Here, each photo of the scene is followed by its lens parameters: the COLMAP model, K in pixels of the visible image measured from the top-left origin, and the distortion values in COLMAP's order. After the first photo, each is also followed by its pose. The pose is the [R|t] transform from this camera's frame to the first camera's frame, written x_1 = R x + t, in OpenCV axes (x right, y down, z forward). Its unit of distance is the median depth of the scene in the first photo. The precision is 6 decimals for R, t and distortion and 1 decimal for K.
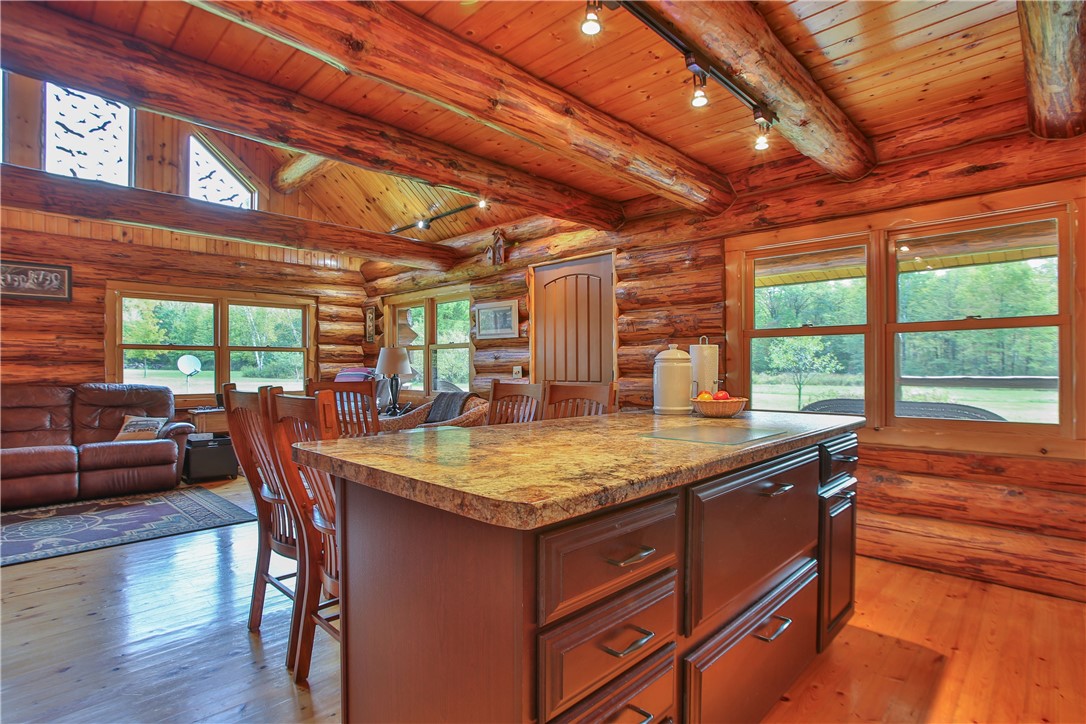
lens RADIAL K [[543.3, 0, 551.3], [0, 543.3, 367.6], [0, 0, 1]] dist [-0.076174, 0.030814]
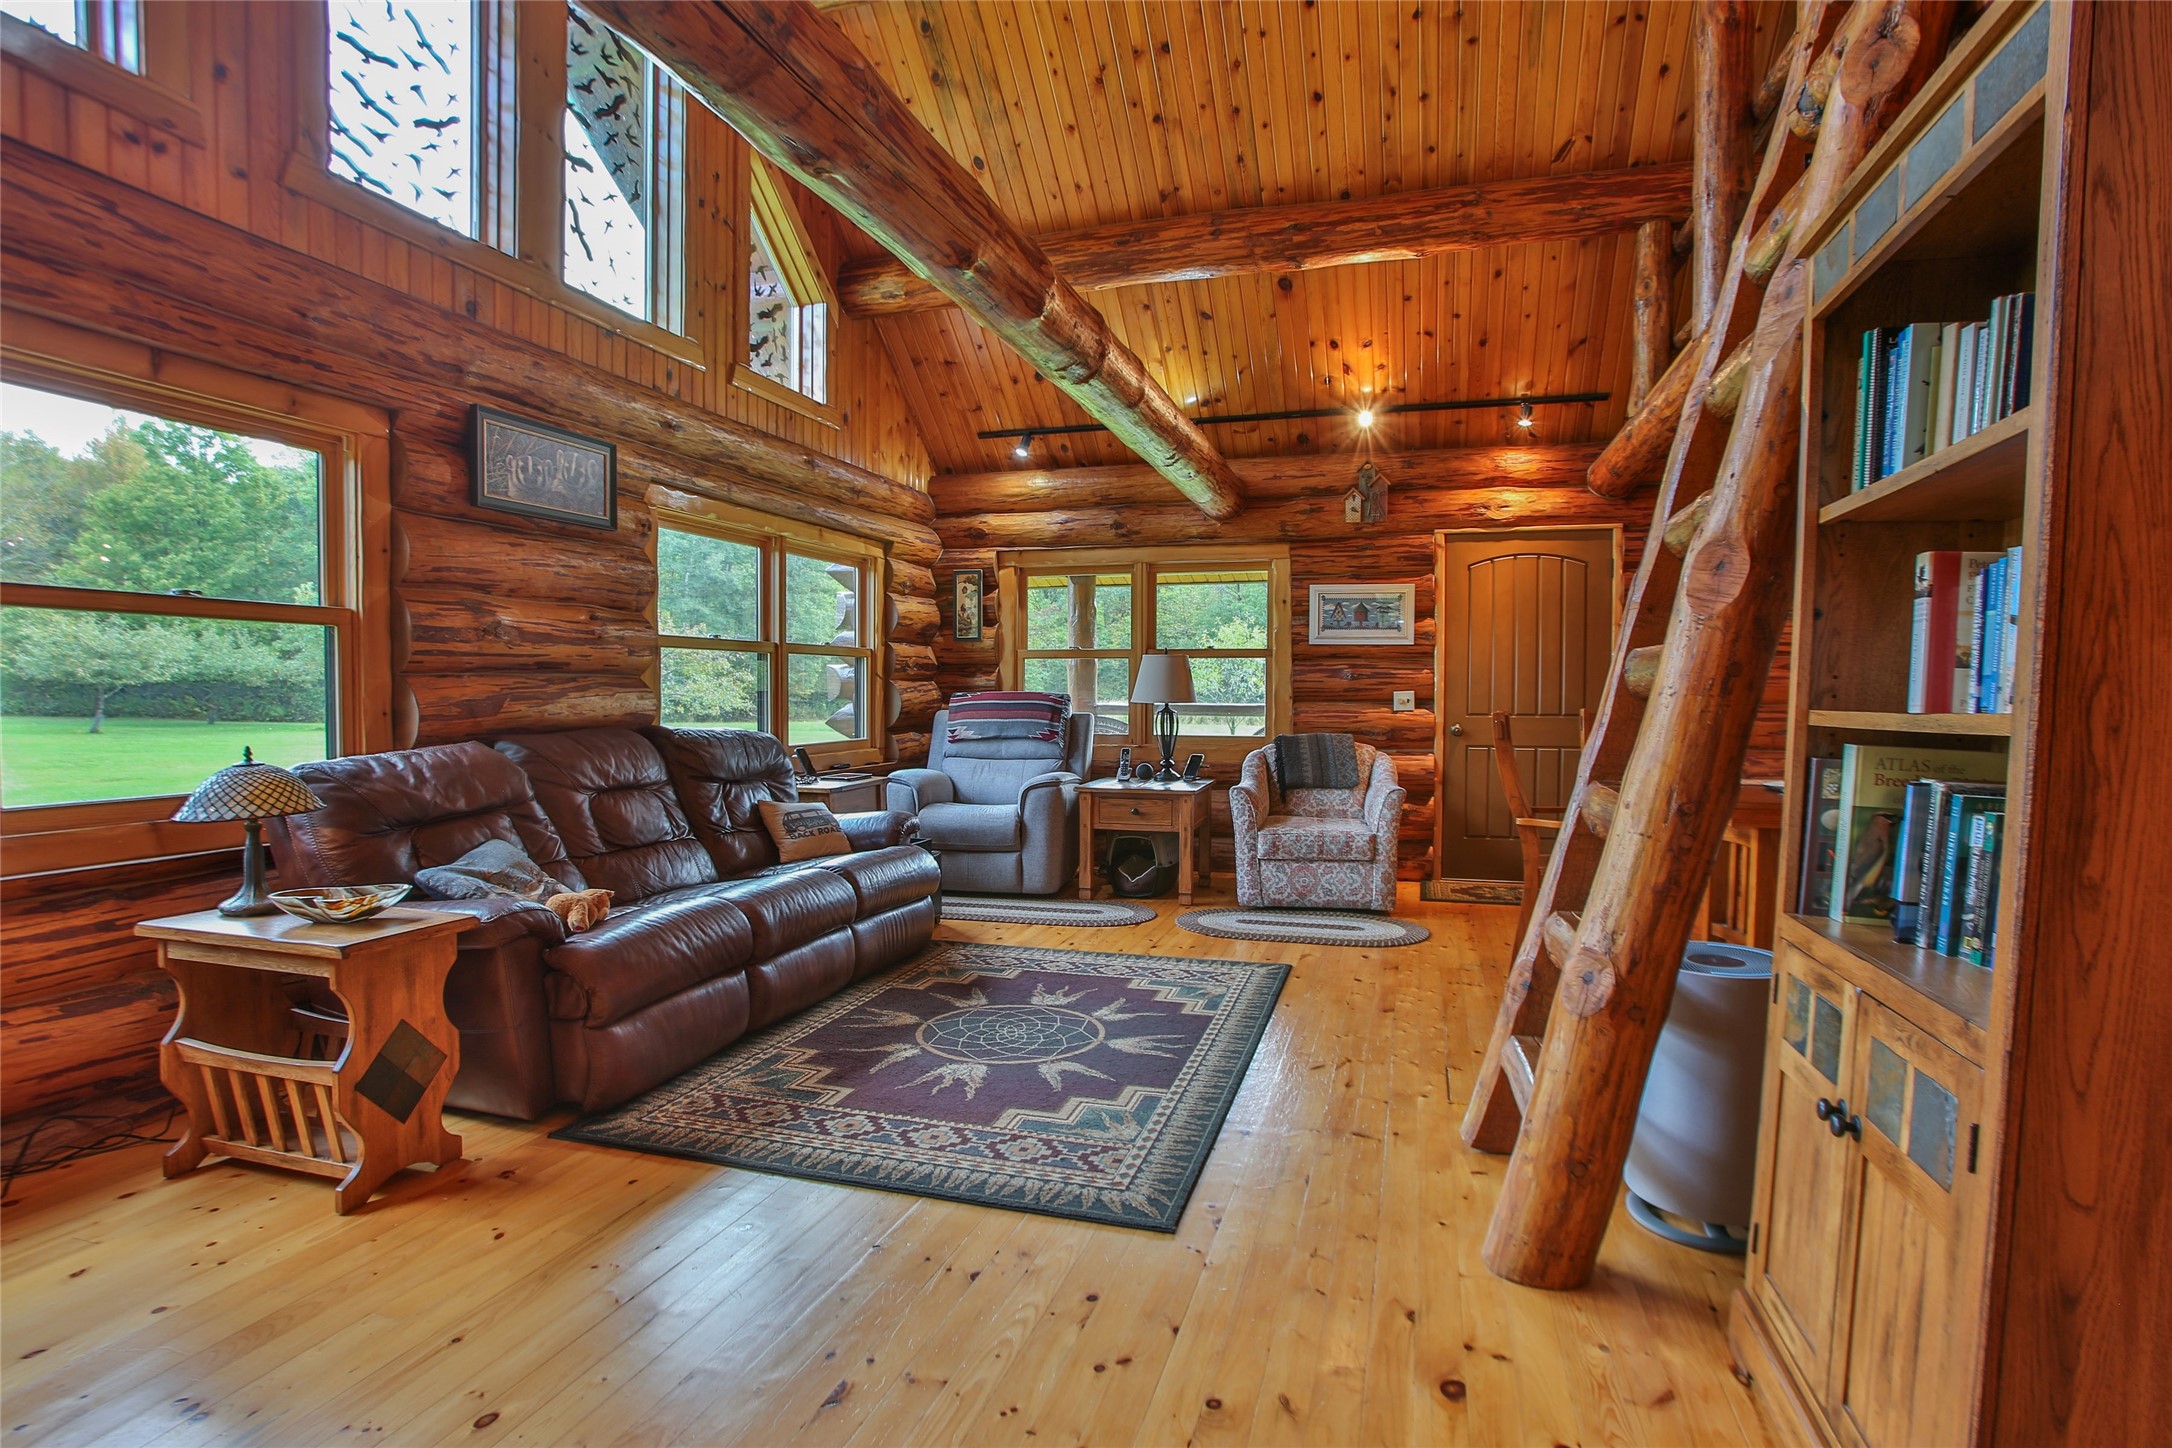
lens RADIAL K [[1066.4, 0, 1081.7], [0, 1066.4, 735.3], [0, 0, 1]] dist [-0.085889, 0.041909]
pose [[0.897589, -0.013382, 0.440630, -0.896647], [-0.006770, 0.999003, 0.044130, -0.002908], [-0.440782, -0.042594, 0.896603, 0.077767]]
